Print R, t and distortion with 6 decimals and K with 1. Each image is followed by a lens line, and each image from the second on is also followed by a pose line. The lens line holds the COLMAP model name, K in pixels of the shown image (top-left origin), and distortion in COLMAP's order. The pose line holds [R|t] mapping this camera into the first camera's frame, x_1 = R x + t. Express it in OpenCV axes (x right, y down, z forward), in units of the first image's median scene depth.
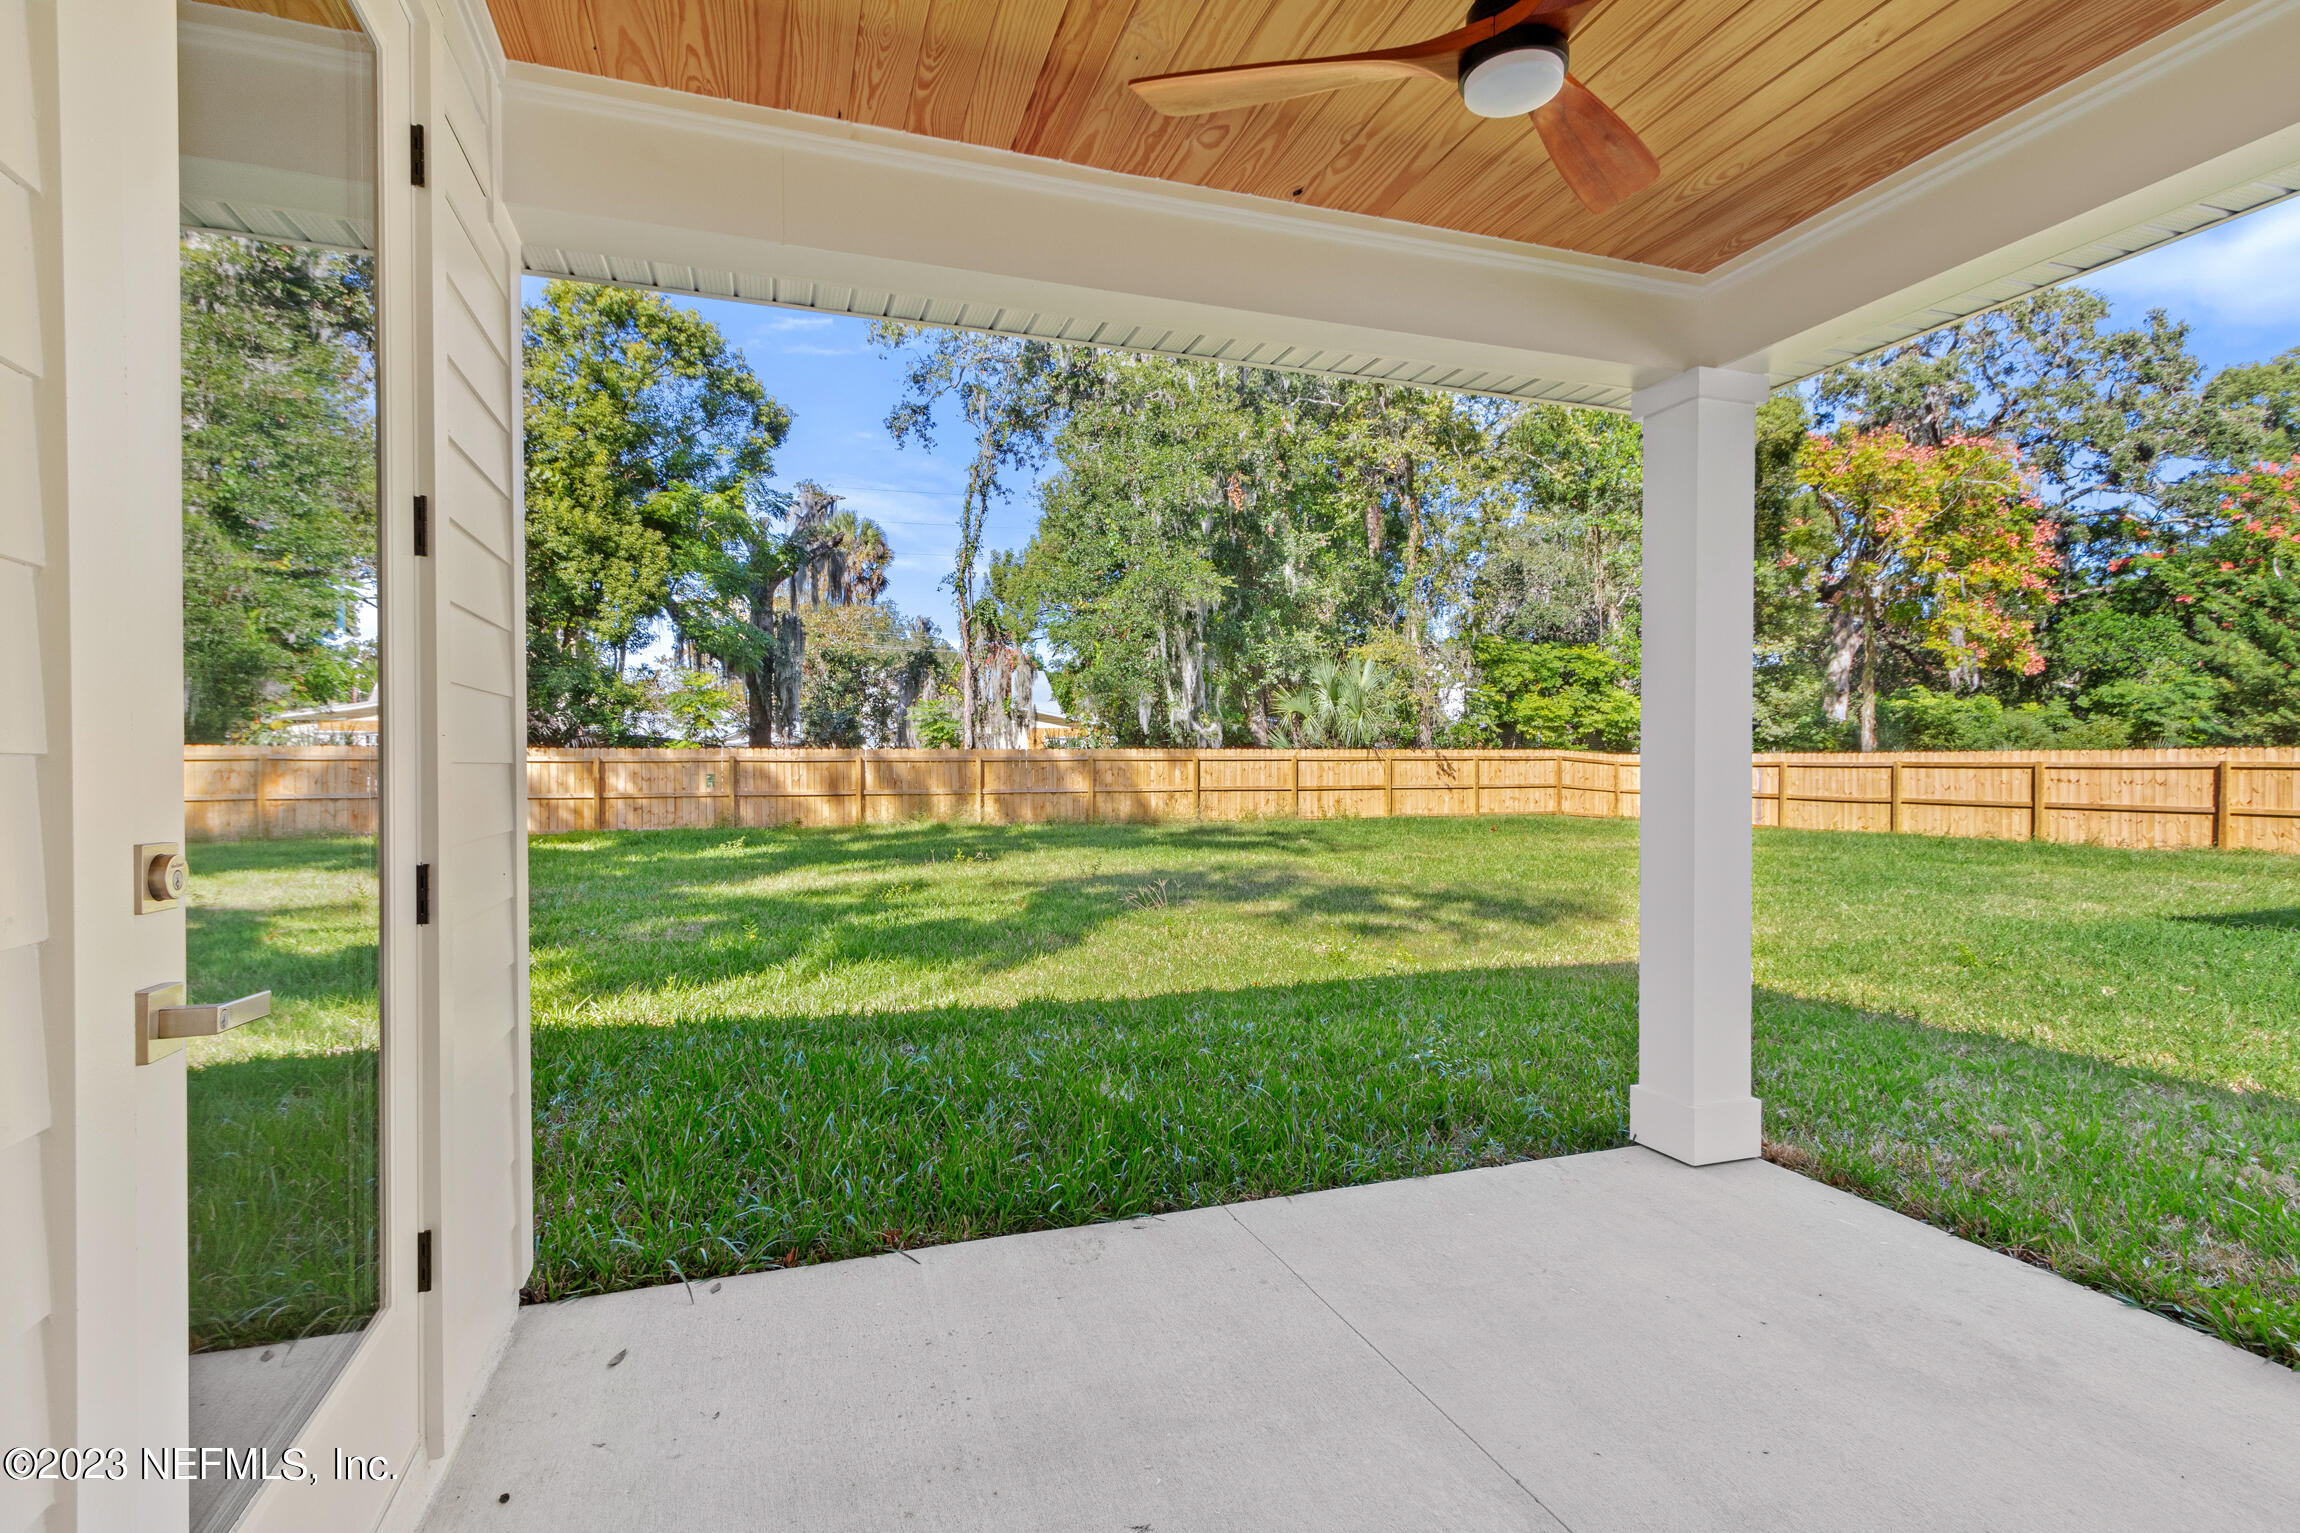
lens RADIAL K [[1087.5, 0, 1148.9], [0, 1087.5, 772.0], [0, 0, 1]] dist [0.009048, -0.002364]
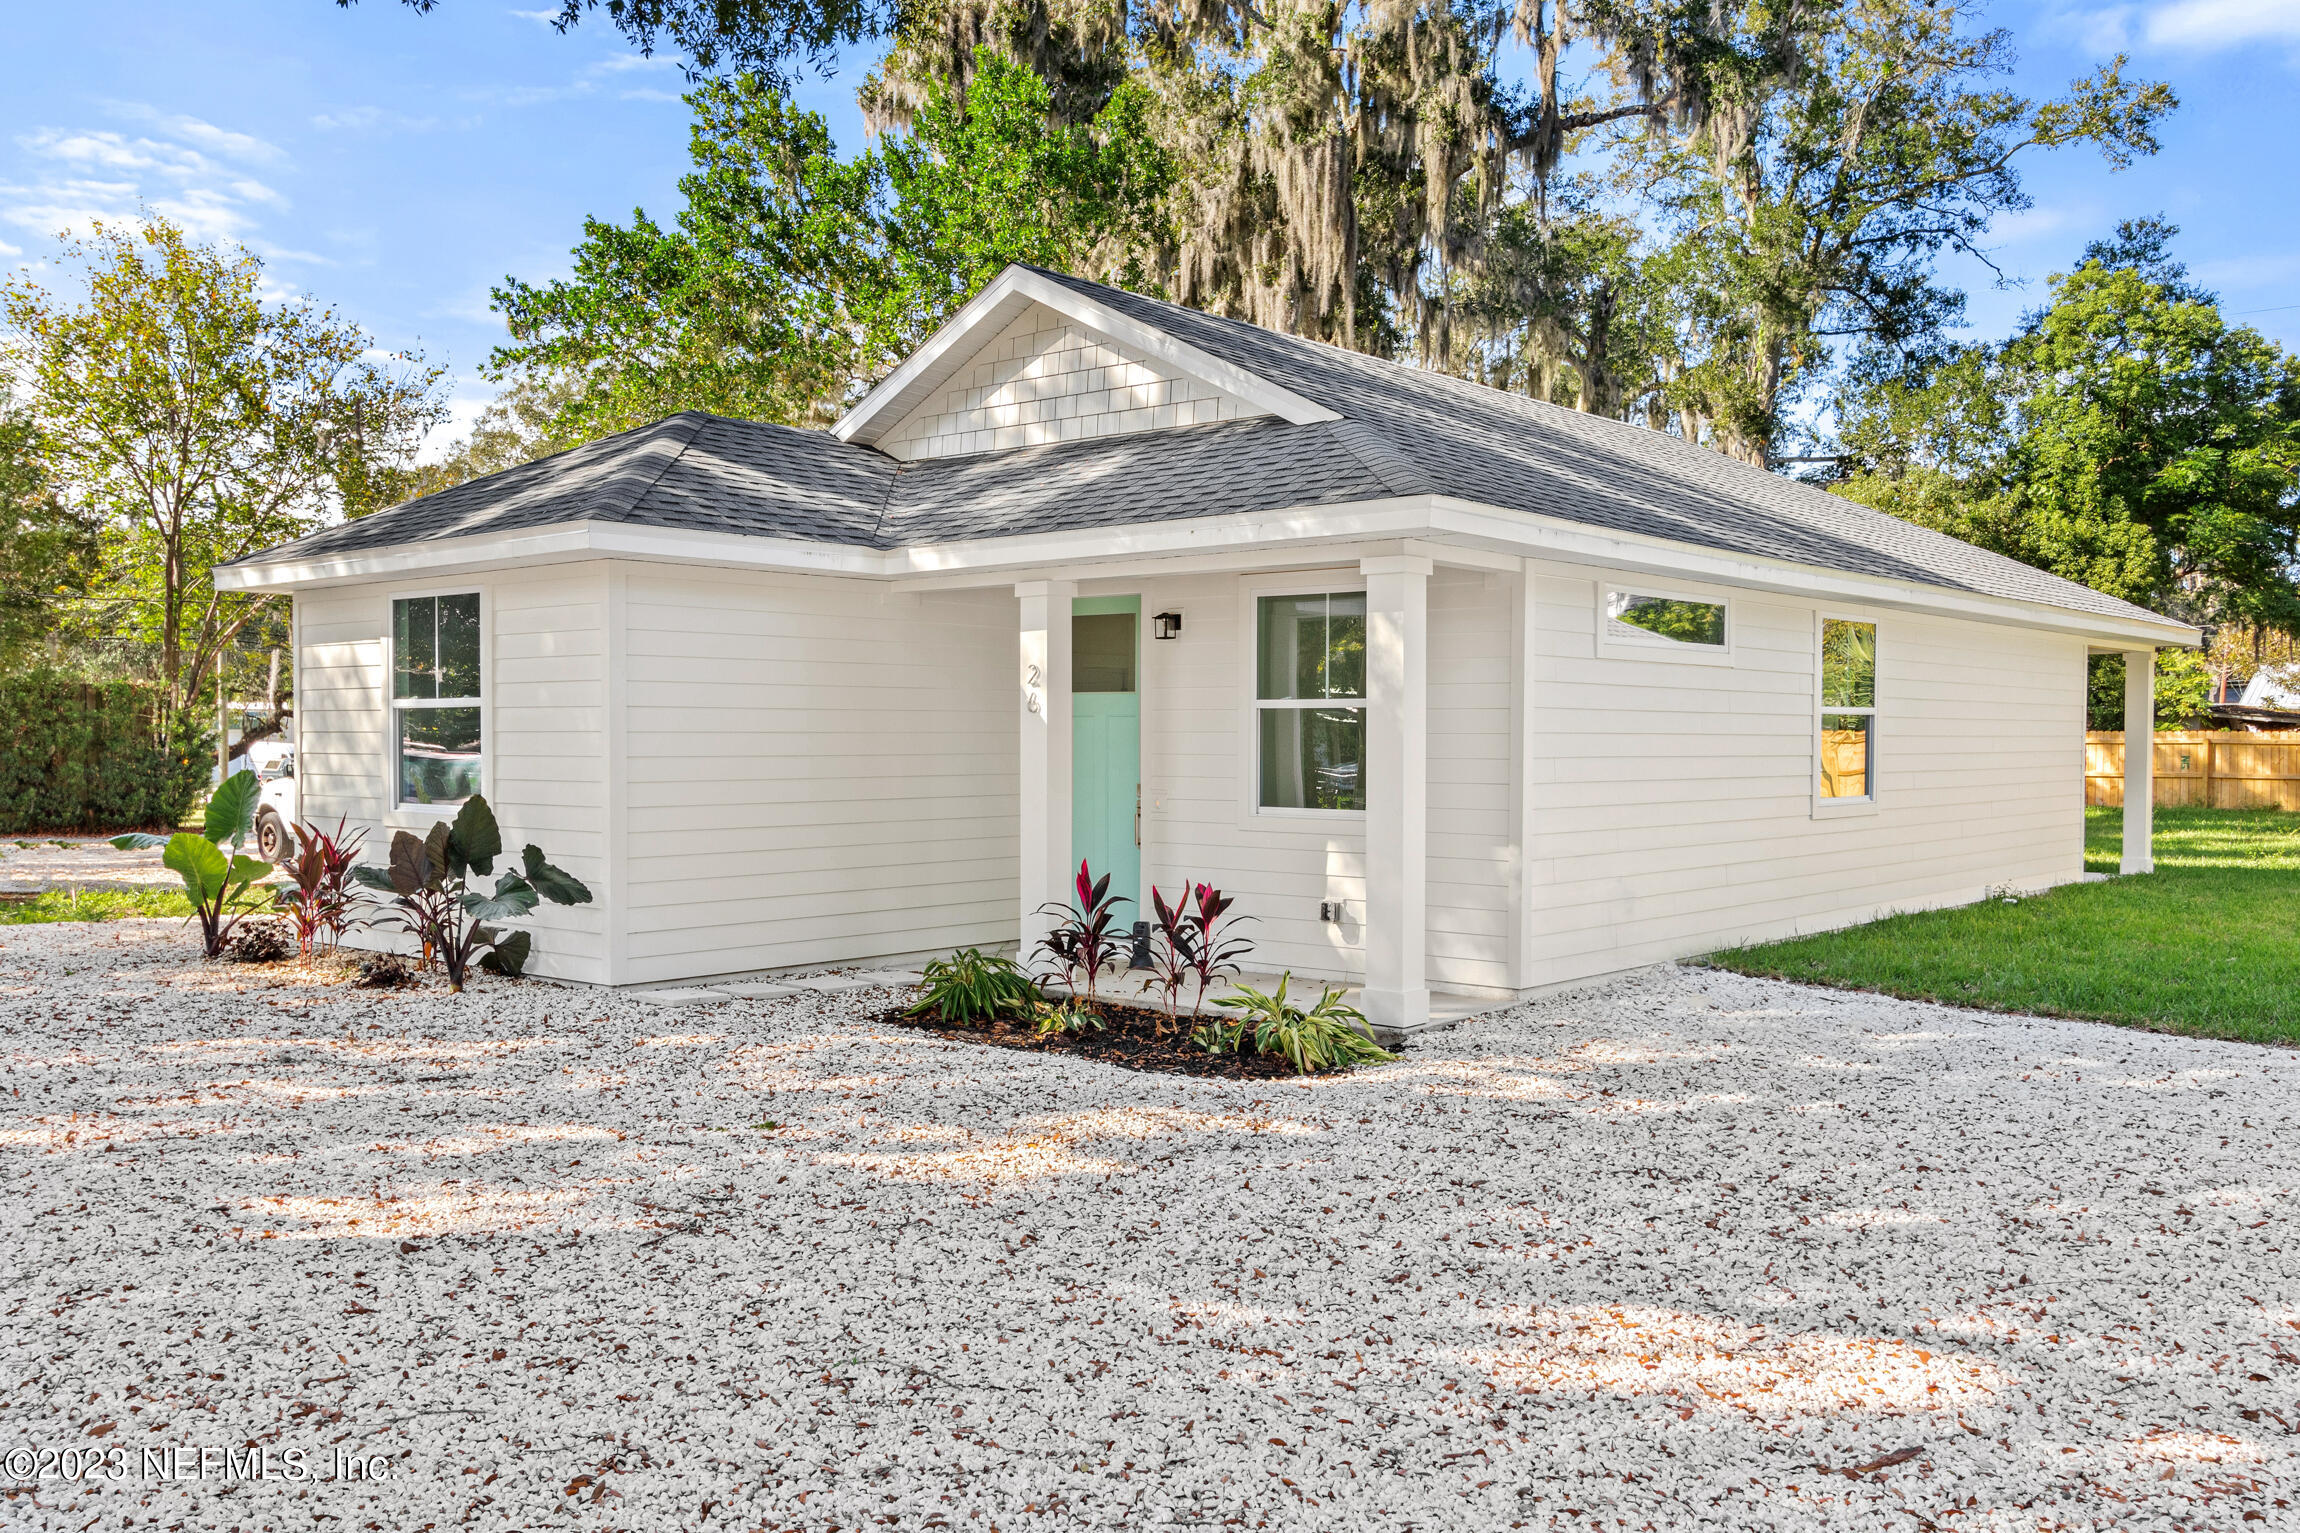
lens RADIAL K [[1893.5, 0, 1143.4], [0, 1893.5, 789.3], [0, 0, 1]] dist [0.011053, 0.002084]
pose [[0.503601, 0.026451, -0.863531, 0.682251], [-0.004587, 0.999599, 0.027944, -0.011128], [0.863924, -0.010111, 0.503520, -0.796724]]
